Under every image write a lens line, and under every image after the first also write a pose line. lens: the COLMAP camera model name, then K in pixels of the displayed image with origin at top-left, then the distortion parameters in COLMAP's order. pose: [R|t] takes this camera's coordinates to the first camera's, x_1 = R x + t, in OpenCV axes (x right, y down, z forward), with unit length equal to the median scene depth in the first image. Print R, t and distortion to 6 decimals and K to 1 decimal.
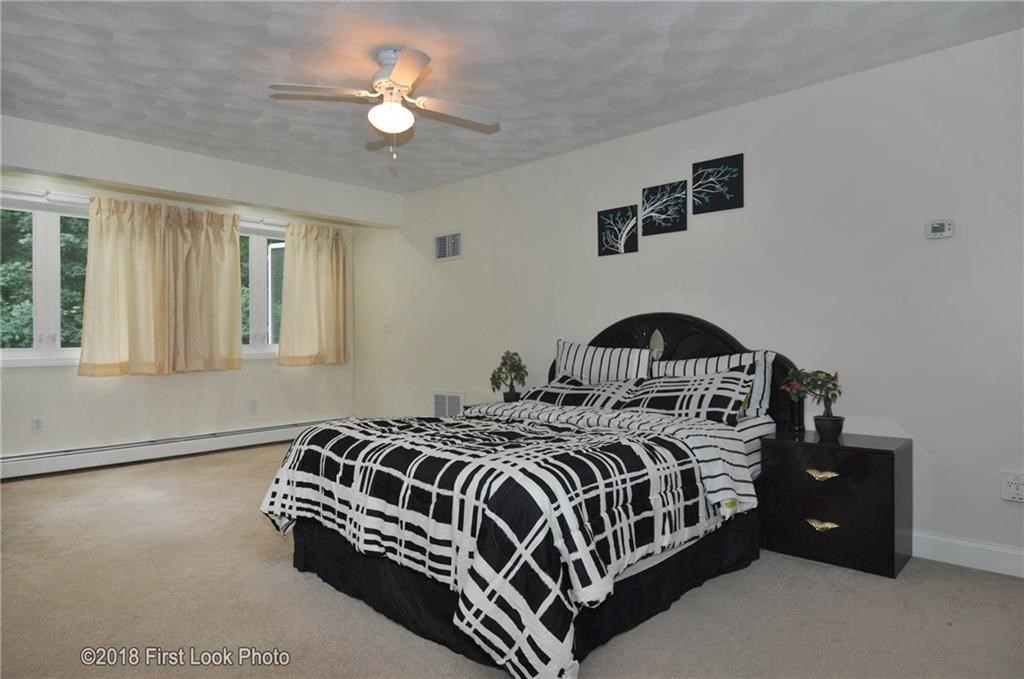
lens RADIAL K [[604.5, 0, 512.0], [0, 604.5, 339.5], [0, 0, 1]] dist [-0.031369, 0.000145]
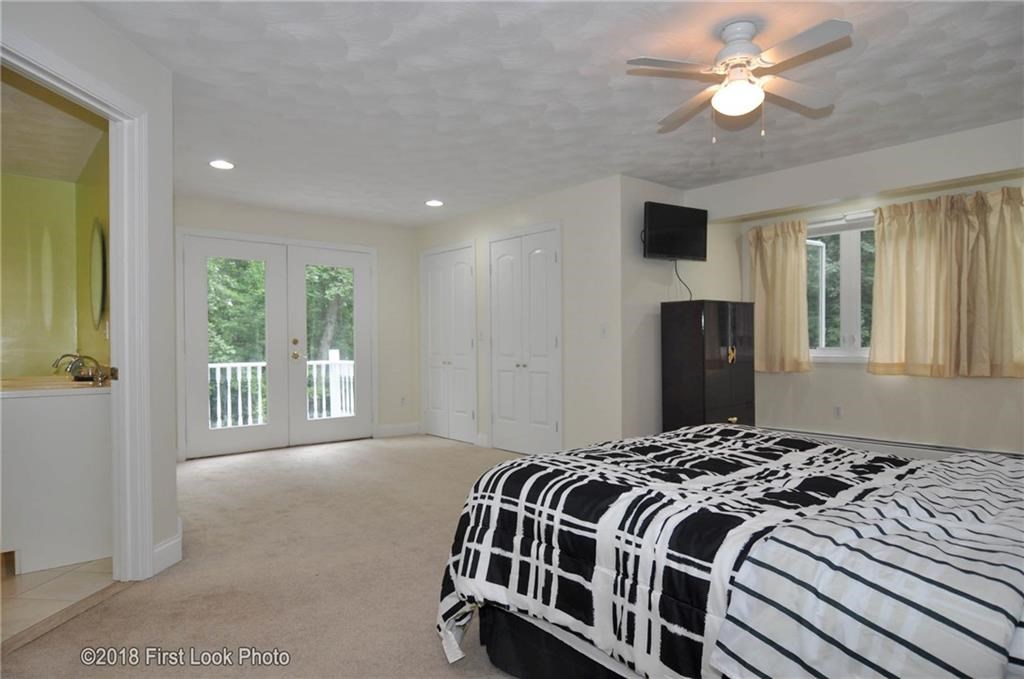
lens RADIAL K [[604.5, 0, 512.0], [0, 604.5, 339.5], [0, 0, 1]] dist [-0.031369, 0.000145]
pose [[-0.113088, 0.000477, -0.993585, 0.552137], [0.004893, 0.999988, -0.000077, -0.005160], [0.993573, -0.004871, -0.113089, 0.567656]]
